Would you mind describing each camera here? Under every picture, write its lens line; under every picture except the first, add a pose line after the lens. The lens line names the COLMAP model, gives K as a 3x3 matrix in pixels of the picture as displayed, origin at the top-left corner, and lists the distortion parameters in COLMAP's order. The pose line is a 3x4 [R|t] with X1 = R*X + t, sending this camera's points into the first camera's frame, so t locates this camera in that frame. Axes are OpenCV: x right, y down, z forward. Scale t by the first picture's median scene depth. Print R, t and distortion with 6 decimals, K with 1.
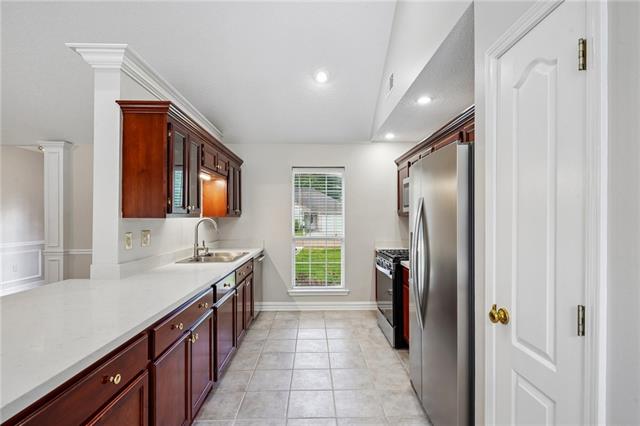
lens RADIAL K [[310.5, 0, 319.9], [0, 310.5, 216.9], [0, 0, 1]] dist [-0.000995, -0.001412]
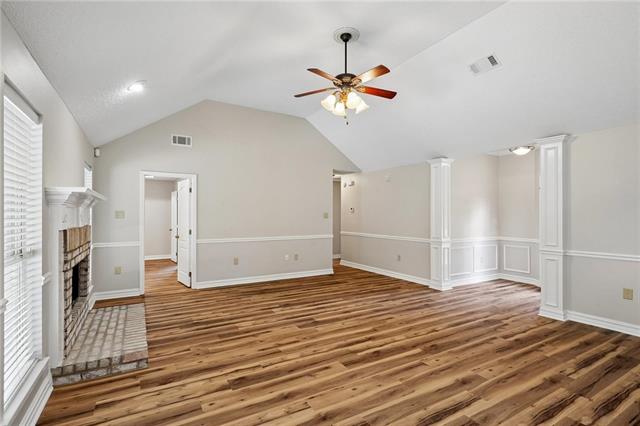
lens RADIAL K [[310.5, 0, 319.7], [0, 310.5, 213.2], [0, 0, 1]] dist [-0.000995, -0.001412]
pose [[0.487029, -0.002841, -0.873381, -0.360130], [0.001377, 0.999996, -0.002485, -0.004288], [0.873385, 0.000008, 0.487031, -0.097893]]
